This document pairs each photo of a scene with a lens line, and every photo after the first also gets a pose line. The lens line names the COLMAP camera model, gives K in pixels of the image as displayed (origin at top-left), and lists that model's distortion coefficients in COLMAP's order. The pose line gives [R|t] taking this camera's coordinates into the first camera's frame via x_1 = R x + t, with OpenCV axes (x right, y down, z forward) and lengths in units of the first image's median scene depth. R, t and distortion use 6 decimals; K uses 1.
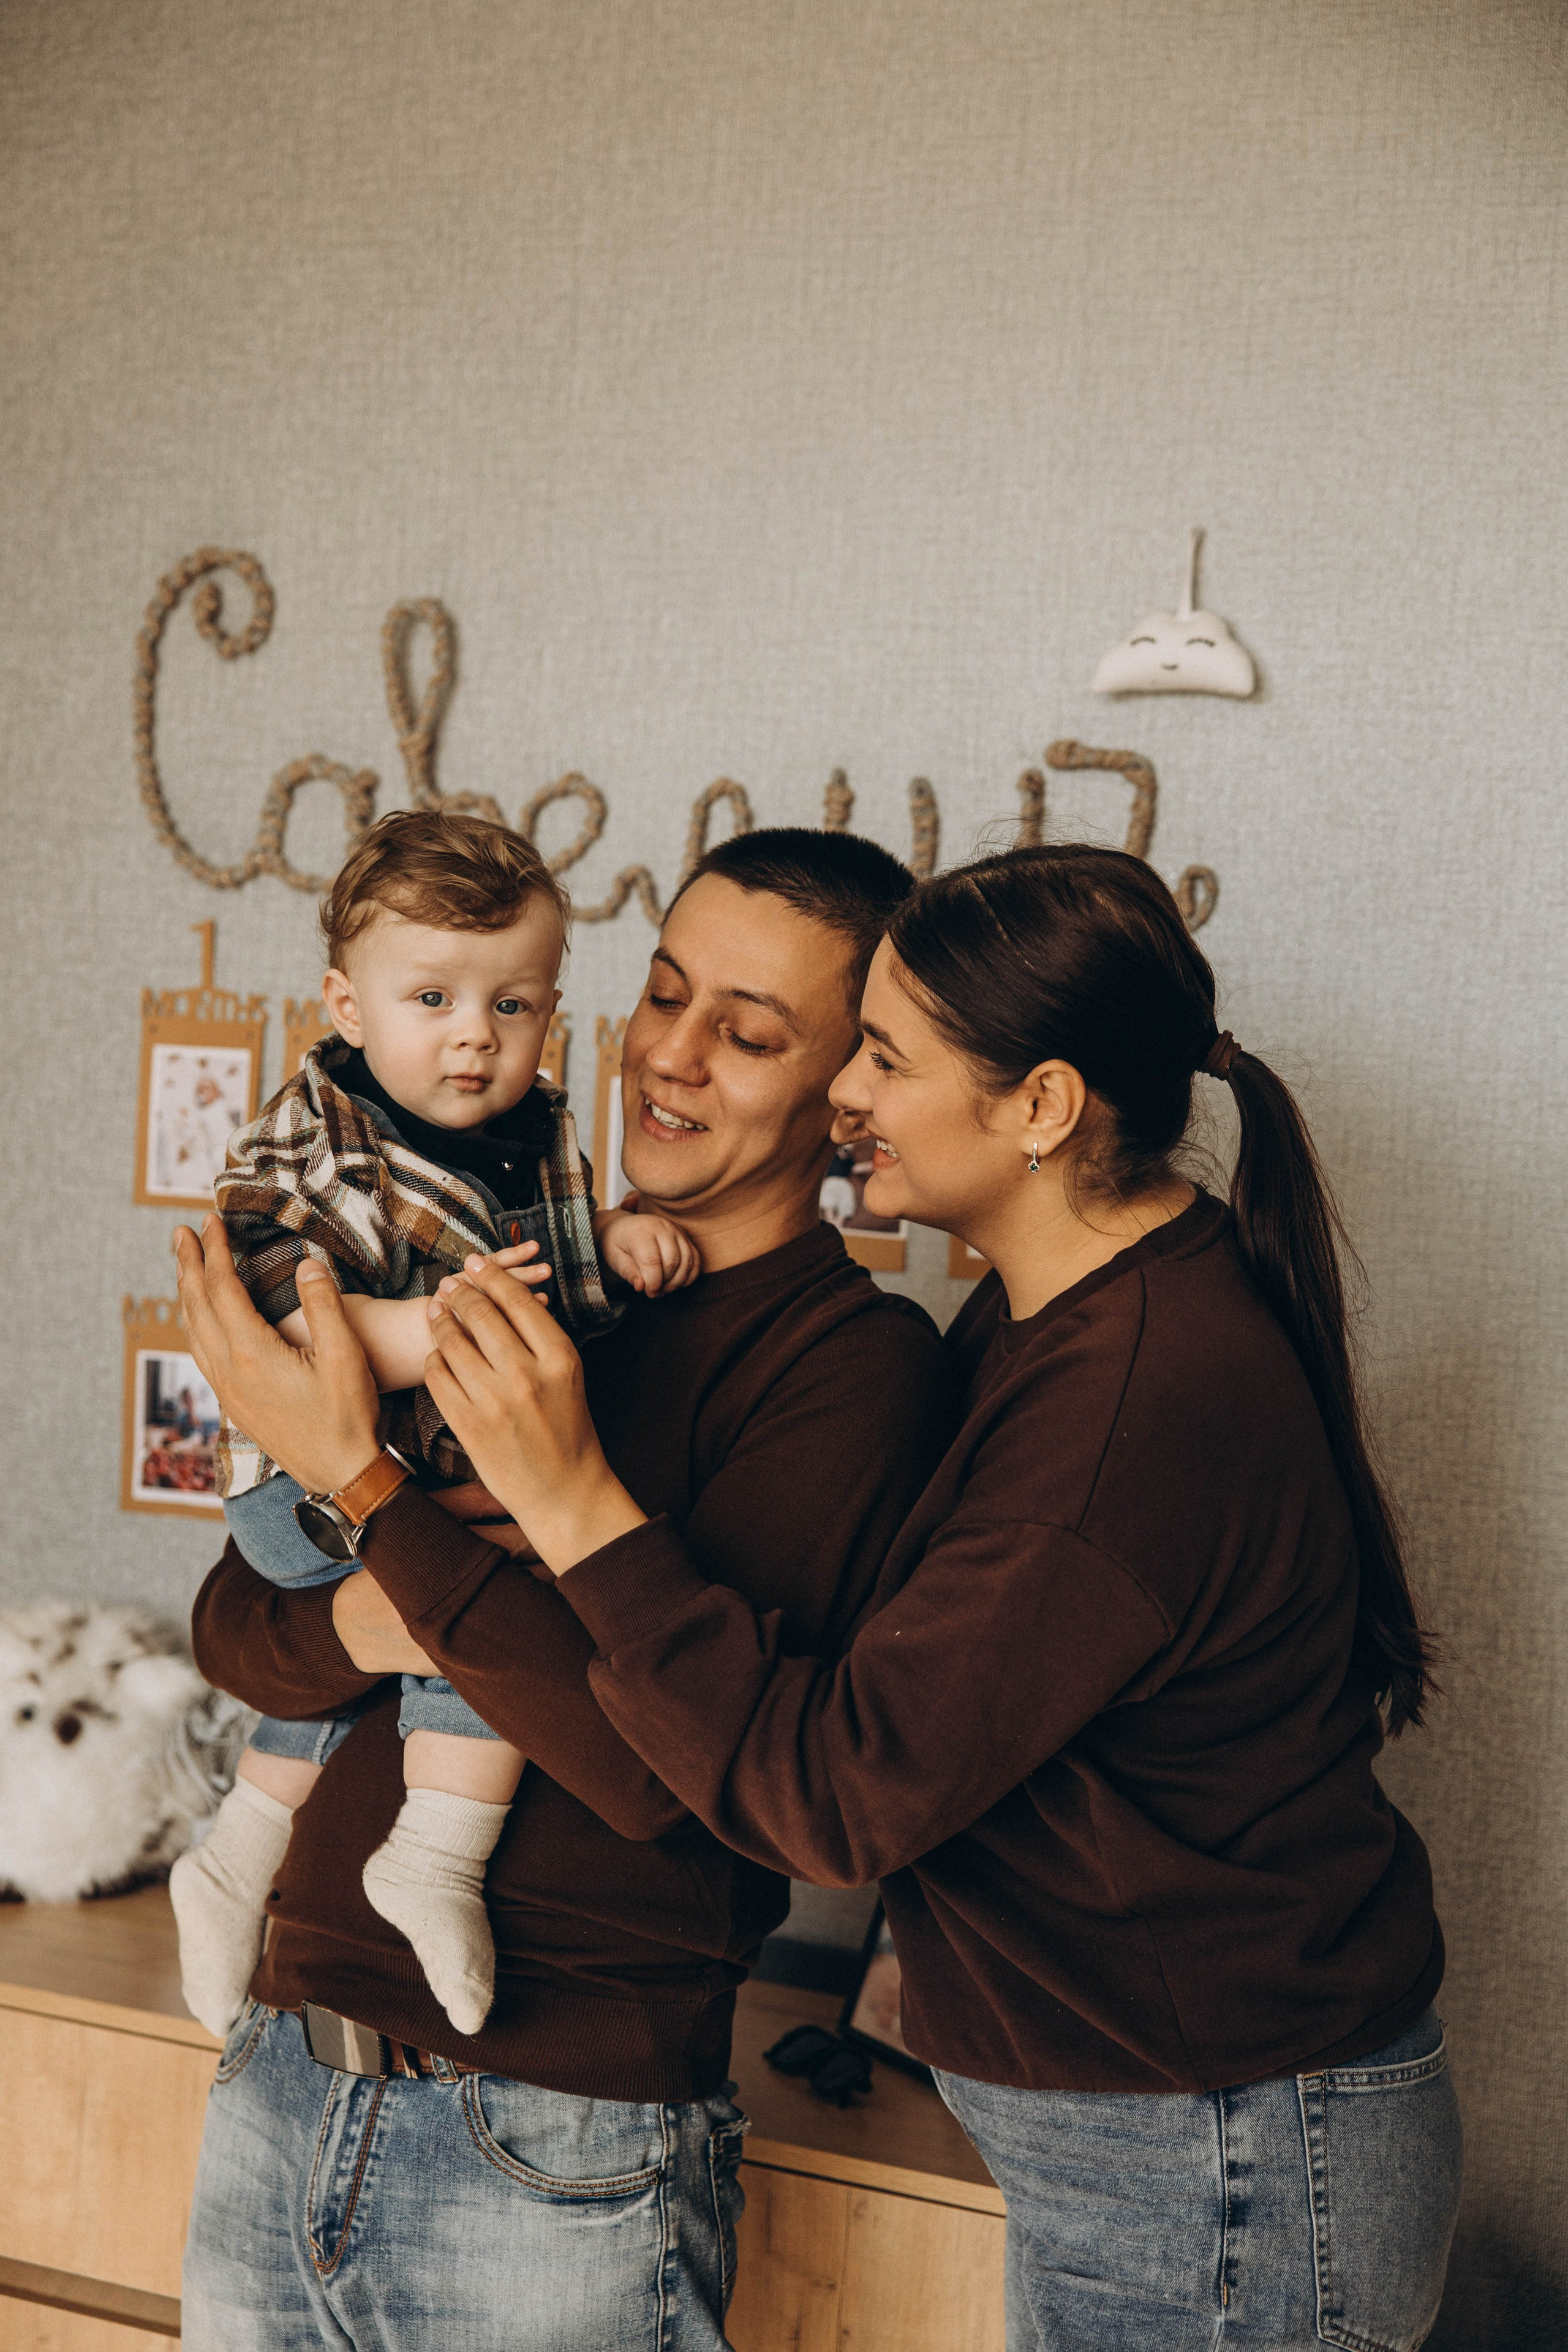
lens RADIAL K [[3373.3, 0, 786.0], [0, 3373.3, 1184.9], [0, 0, 1]] dist [0.032978, -0.023402]
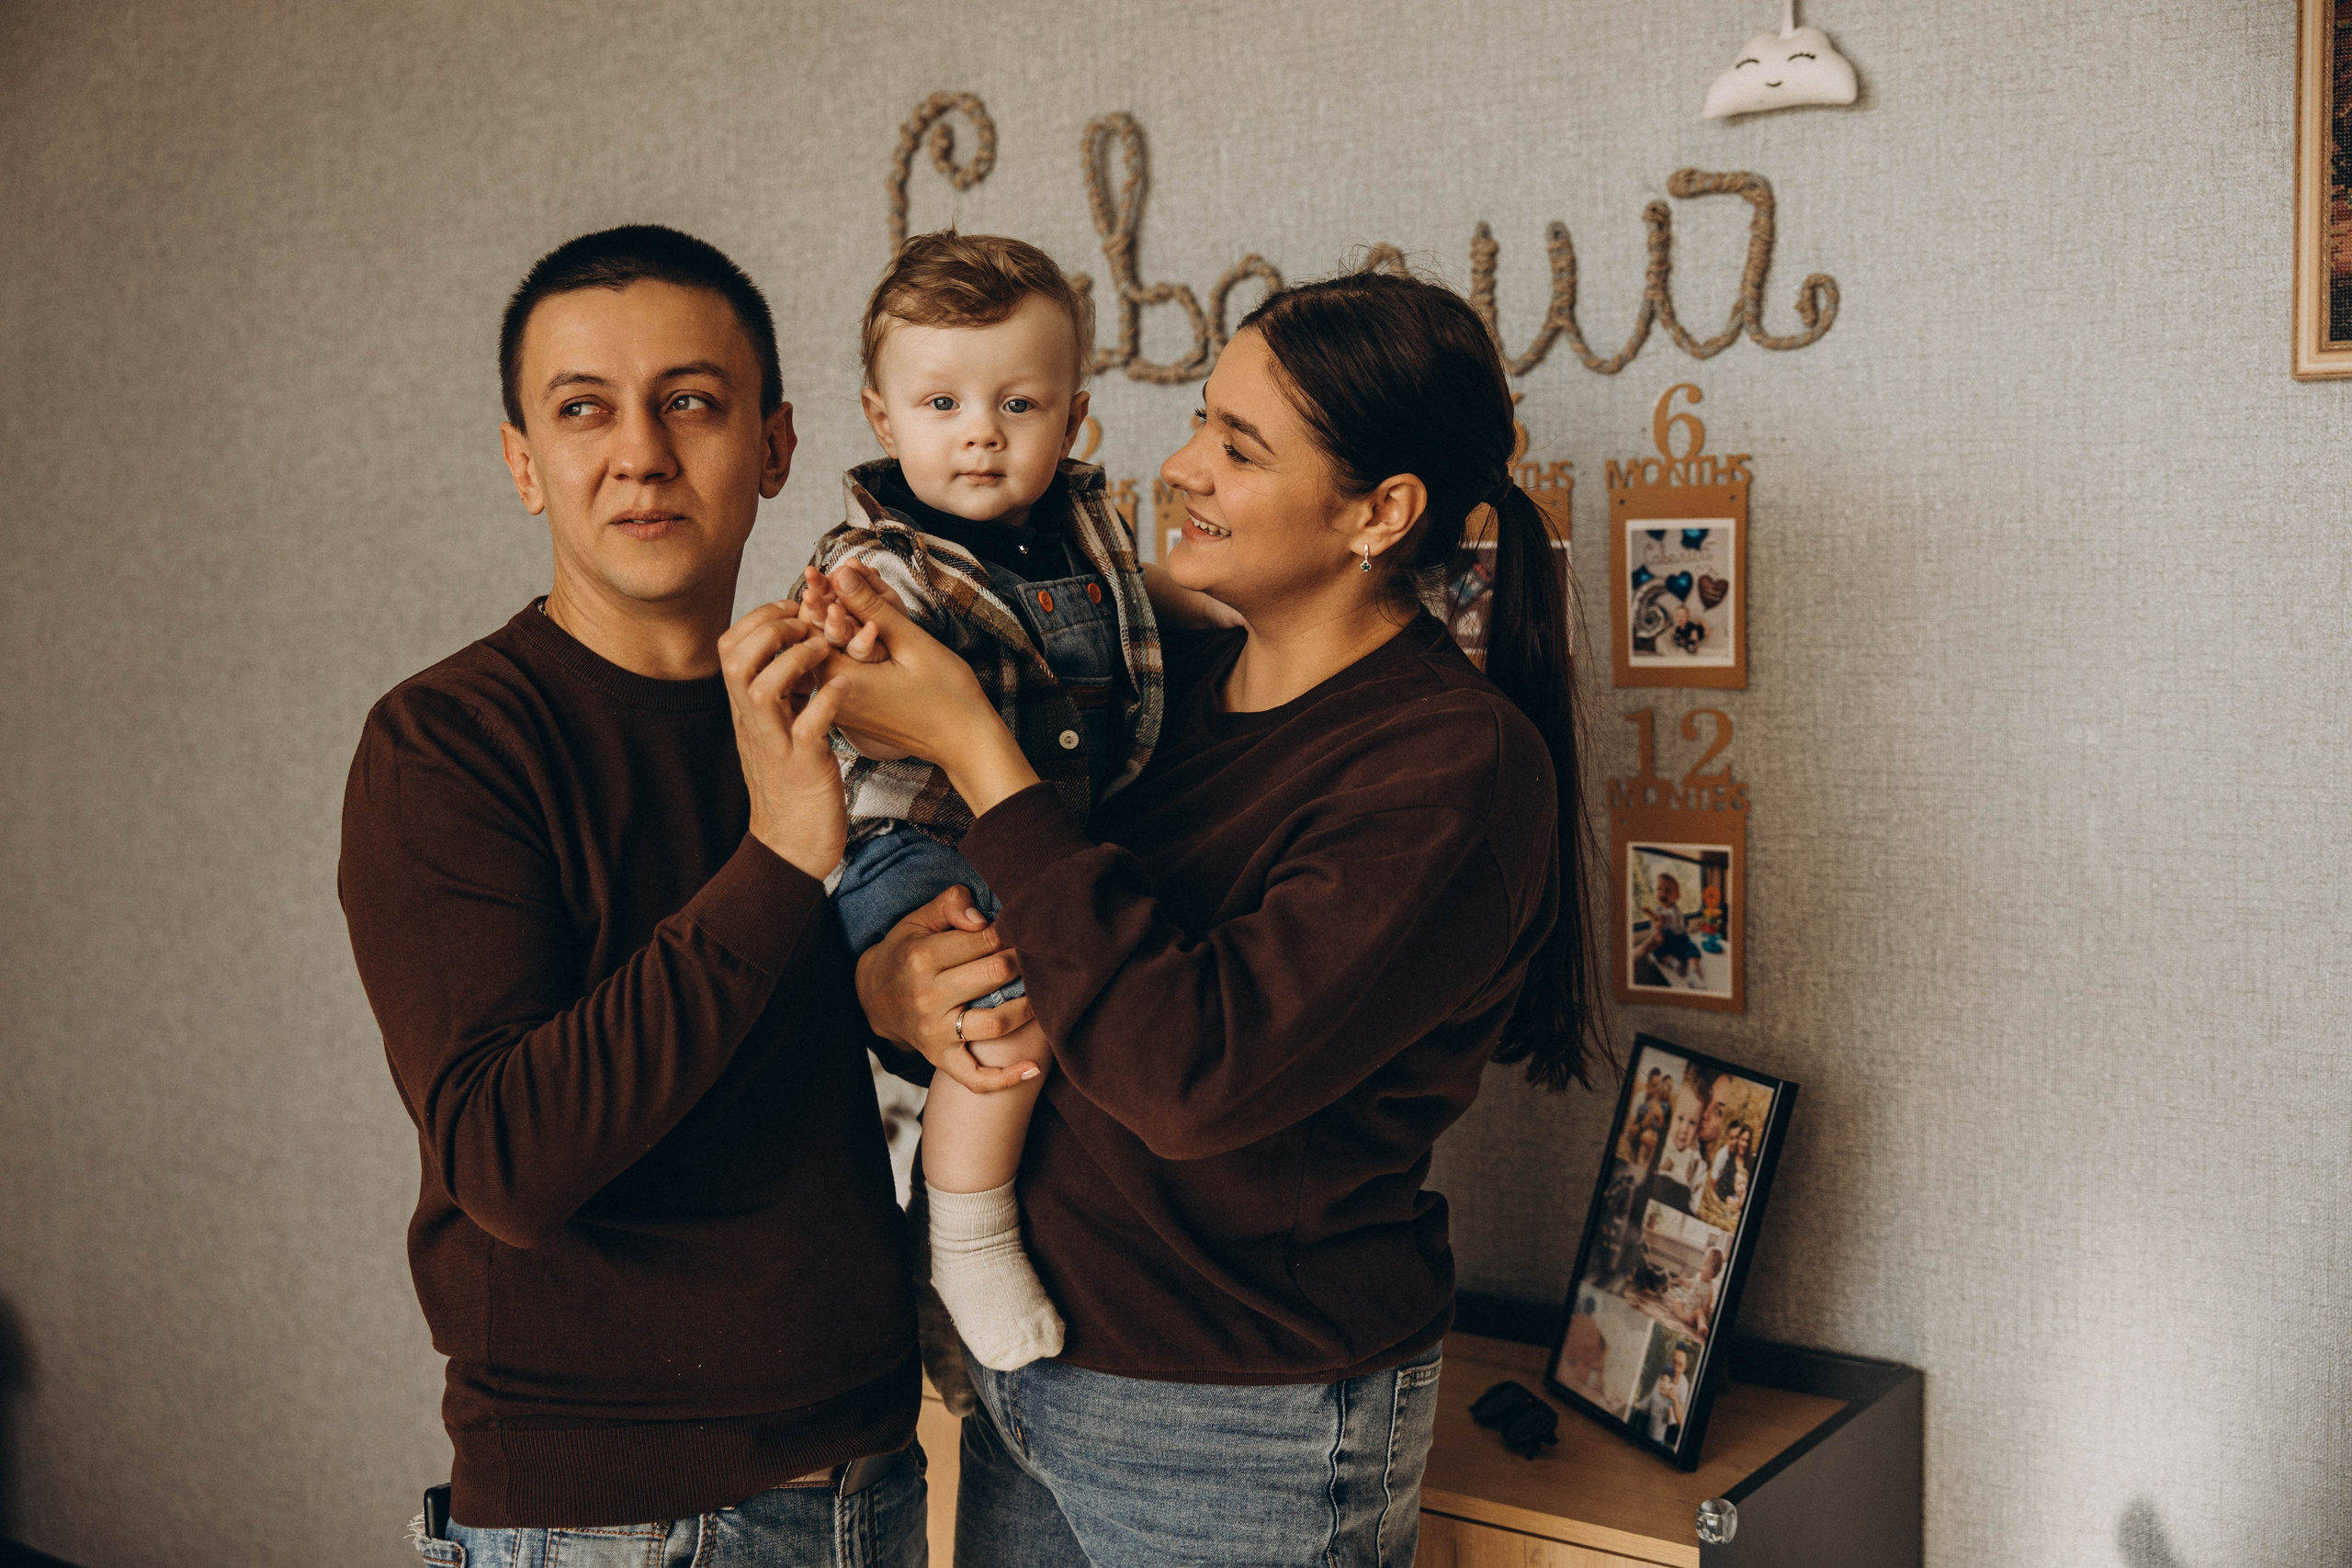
lens RADIAL K [[2701.0, 0, 1176.0], [0, 2701.0, 784.0], [0, 0, 1]] dist [0.008209, 0.013729]
pose [[0.974513, -0.063172, -0.215251, 0.090725], [0.072547, 0.996718, 0.035928, 0.016400], [0.212275, -0.050628, 0.975898, 0.124704]]
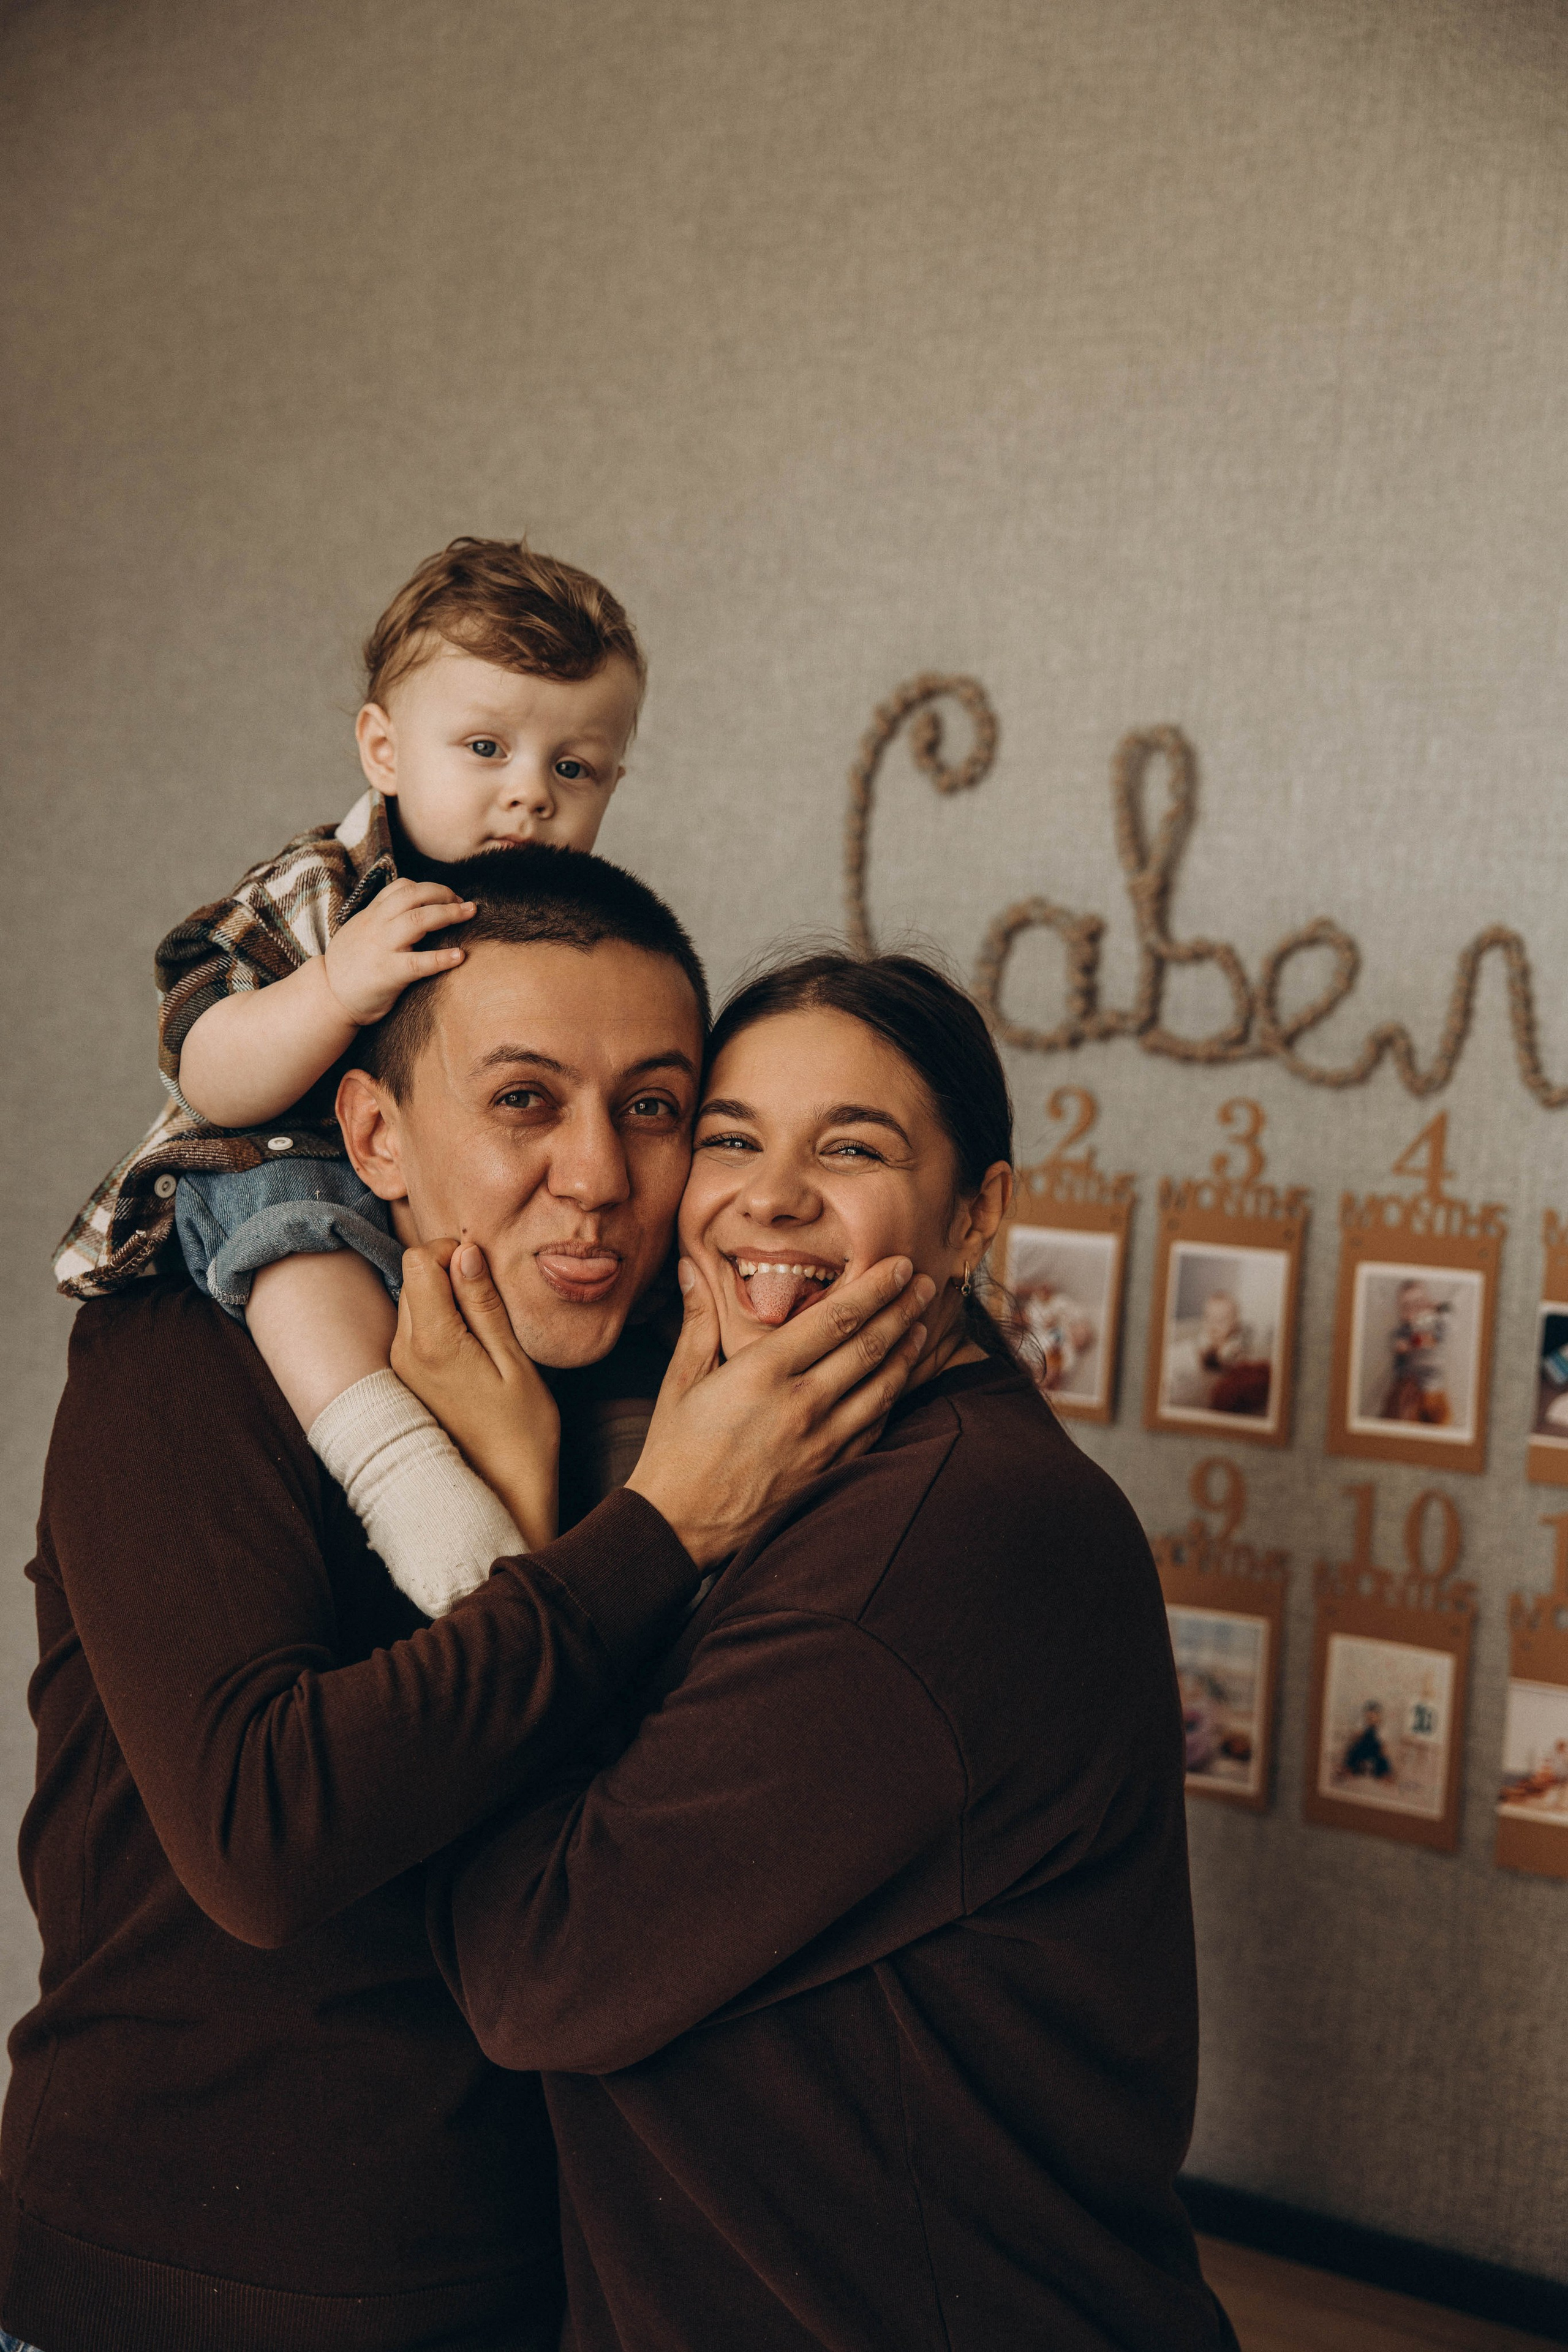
lens RADIAL K [[3373.3, 0, 786.0], [0, 3373.3, 1184.9], [0, 0, 1]] dist [0.032978, -0.023402]
pose [[0.975141, 0.022966, -0.220391, -0.003527], [-0.032661, 0.998648, -0.040446, -0.011743], [0.219164, 0.046639, 0.974573, 0.108181]]
